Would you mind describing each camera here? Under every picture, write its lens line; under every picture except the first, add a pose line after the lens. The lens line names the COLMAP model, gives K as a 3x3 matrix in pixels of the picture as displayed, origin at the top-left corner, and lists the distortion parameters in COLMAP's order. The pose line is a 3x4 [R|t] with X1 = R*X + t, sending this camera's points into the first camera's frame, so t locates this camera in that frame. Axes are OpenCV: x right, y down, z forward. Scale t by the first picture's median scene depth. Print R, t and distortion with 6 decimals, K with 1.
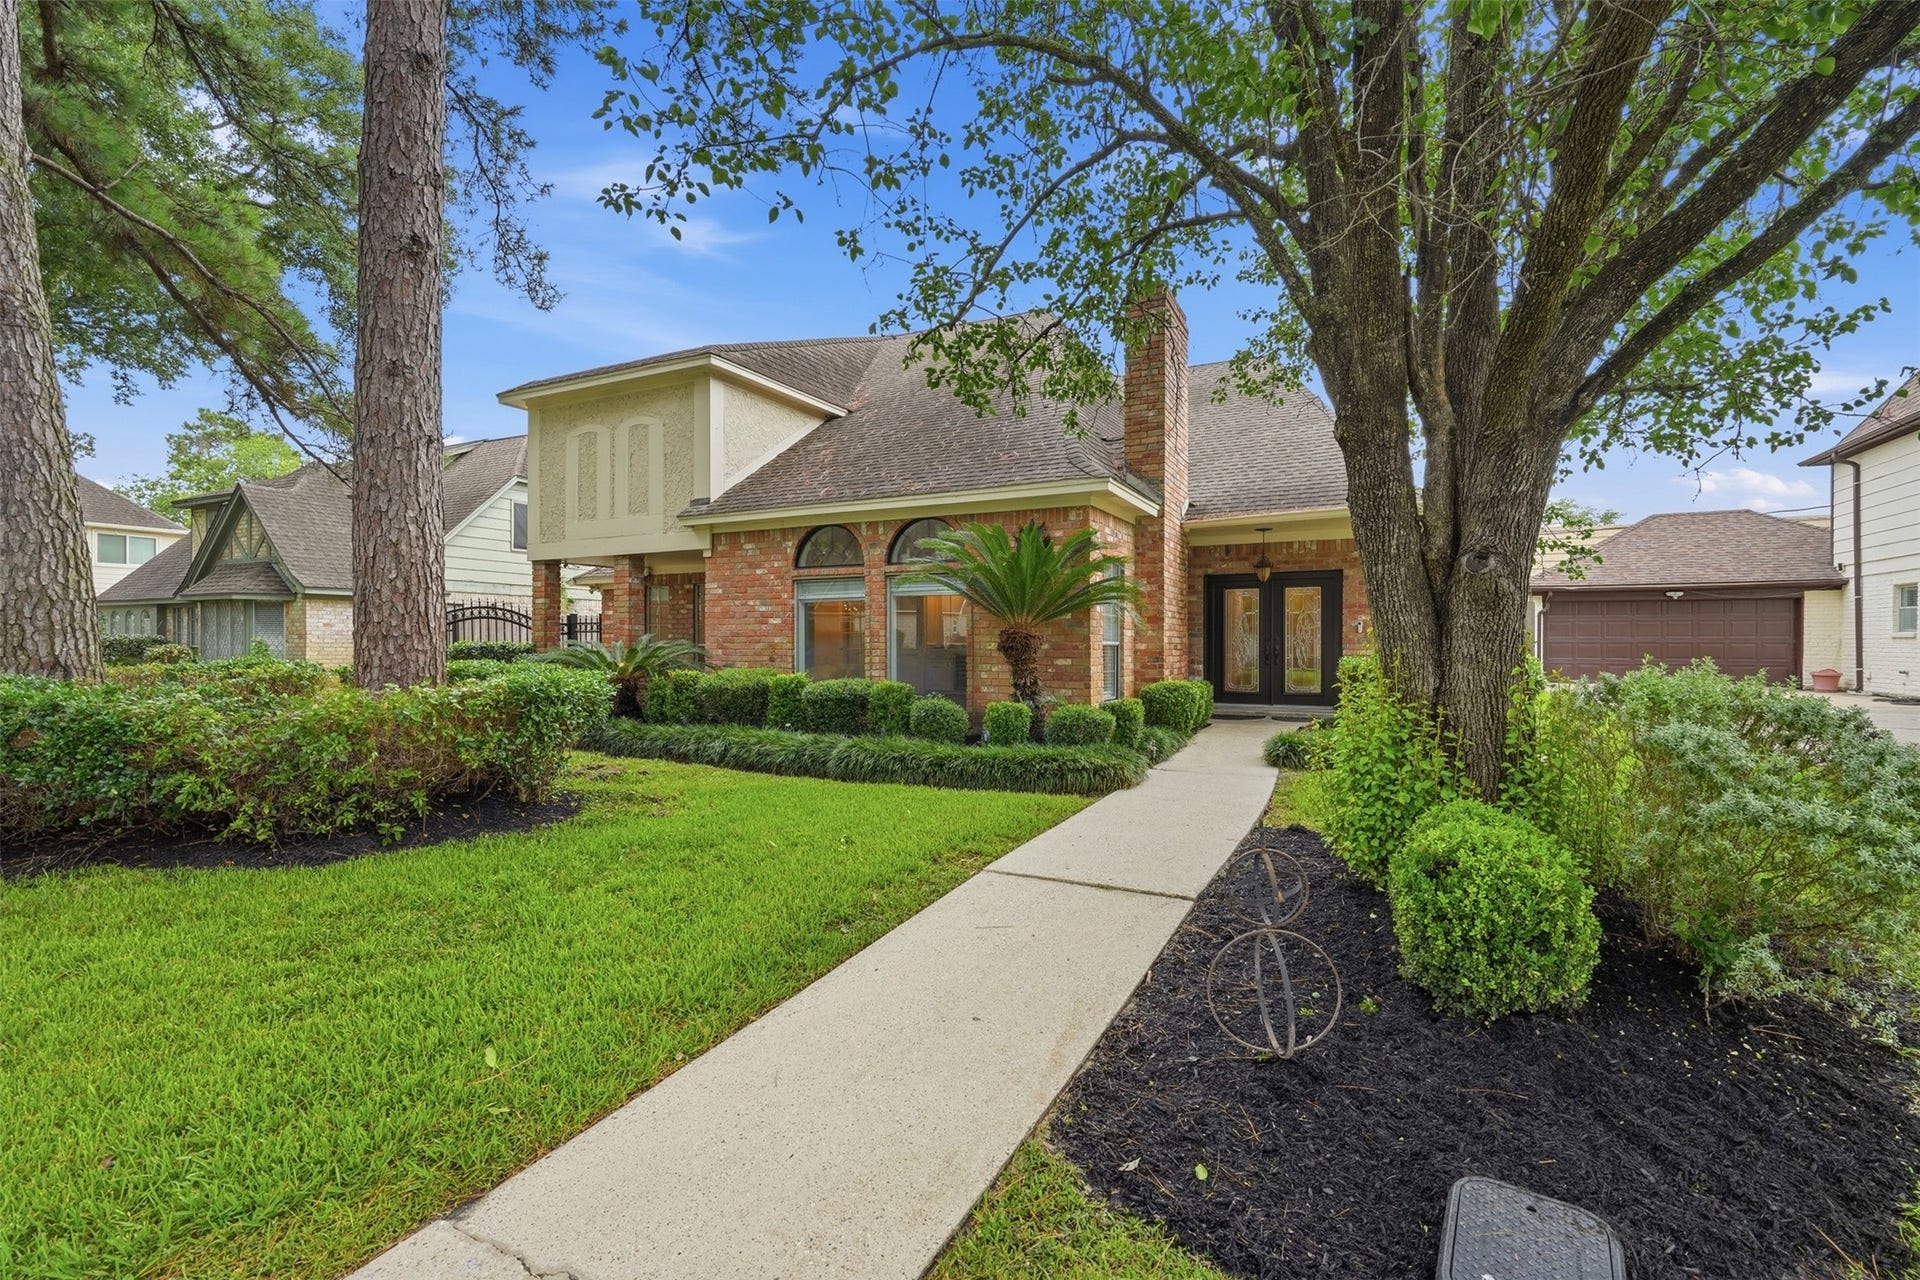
lens RADIAL K [[856.3, 0, 960.0], [0, 856.3, 640.0], [0, 0, 1]] dist [-0.000135, -0.000102]
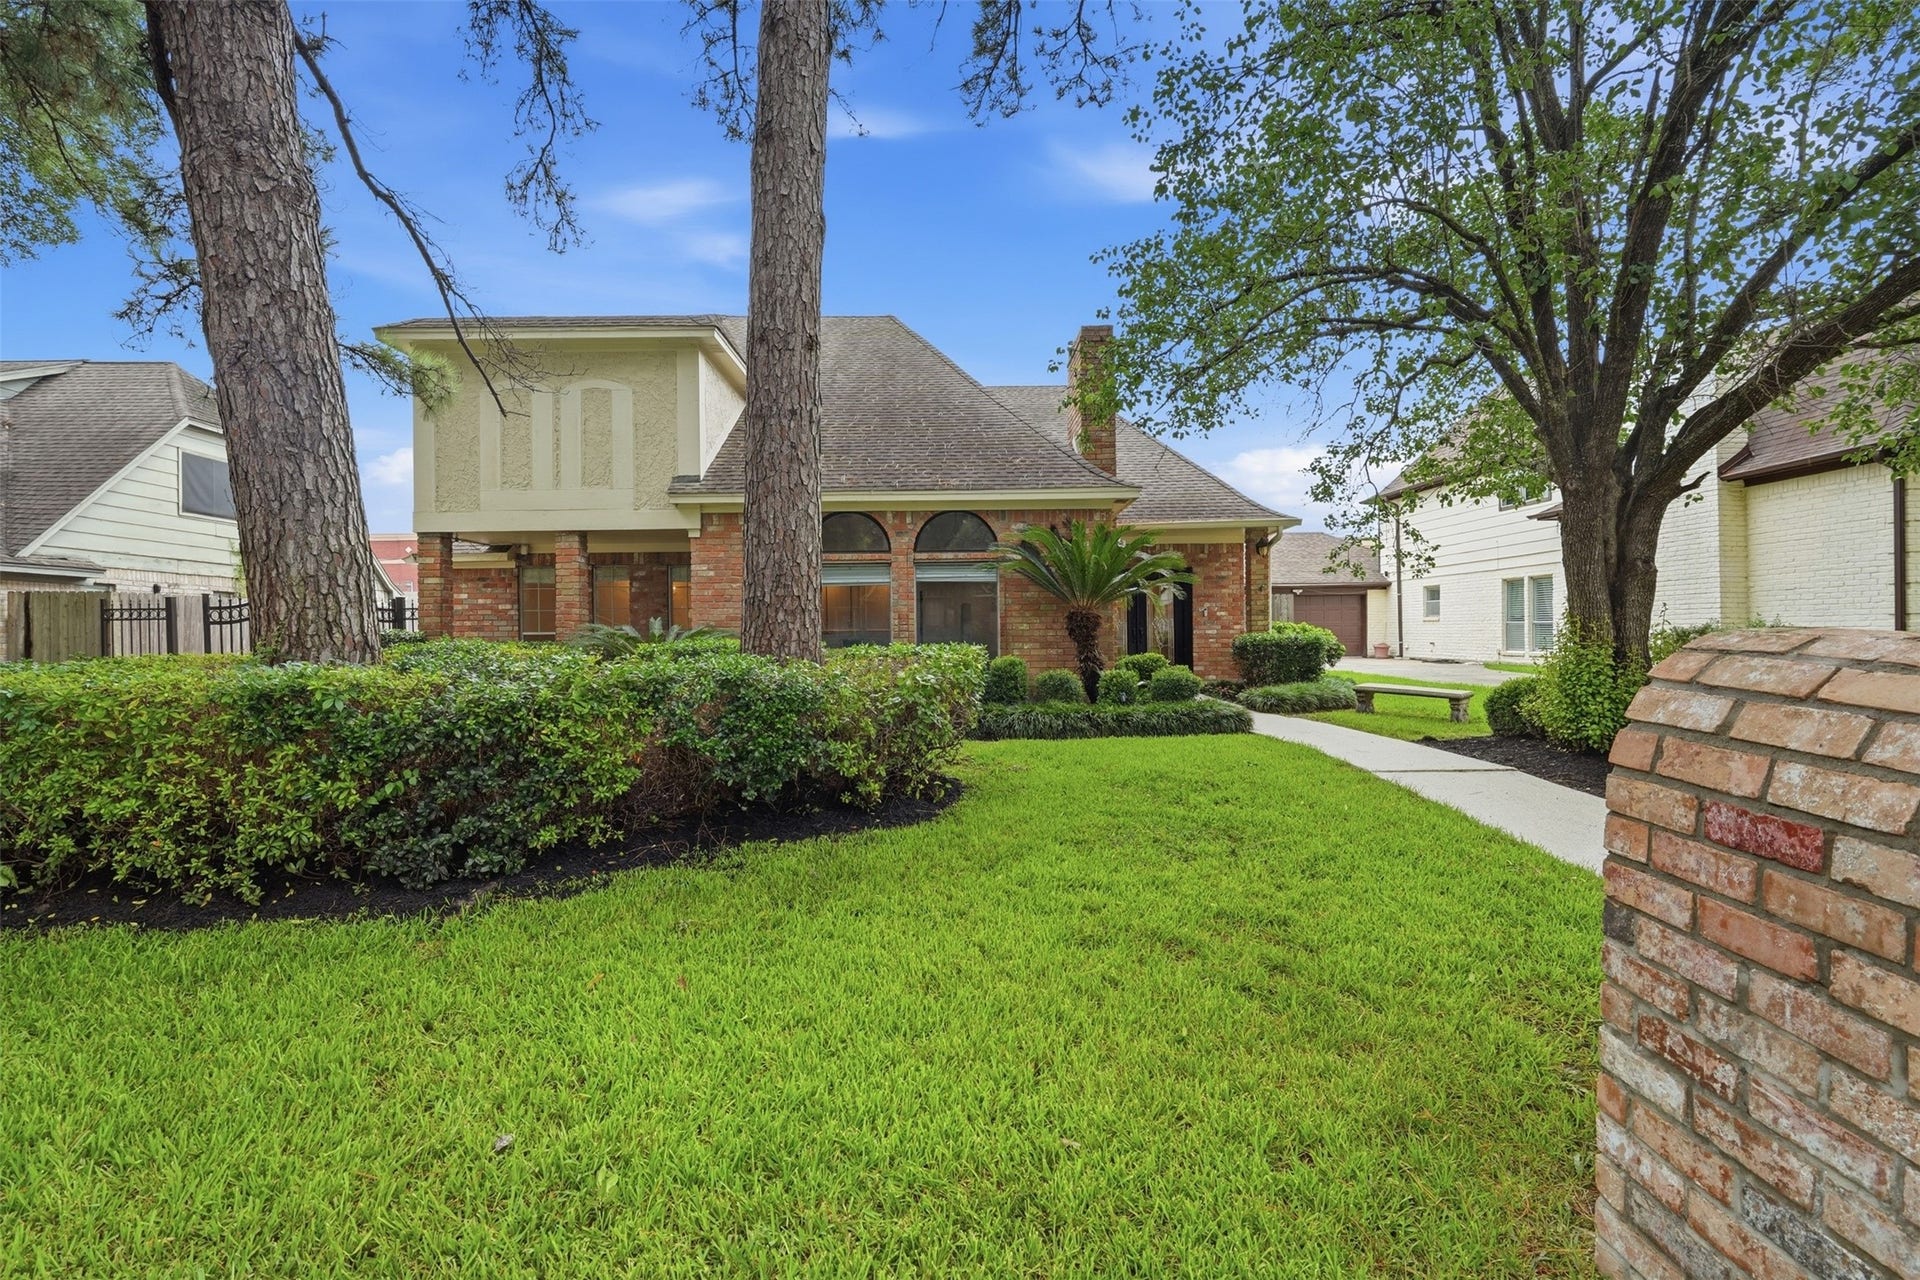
lens RADIAL K [[856.3, 0, 960.0], [0, 856.3, 640.0], [0, 0, 1]] dist [-0.000135, -0.000102]
pose [[0.892470, -0.012929, 0.450921, -0.466792], [0.009356, 0.999905, 0.010153, 0.010825], [-0.451009, -0.004842, 0.892506, 0.011945]]
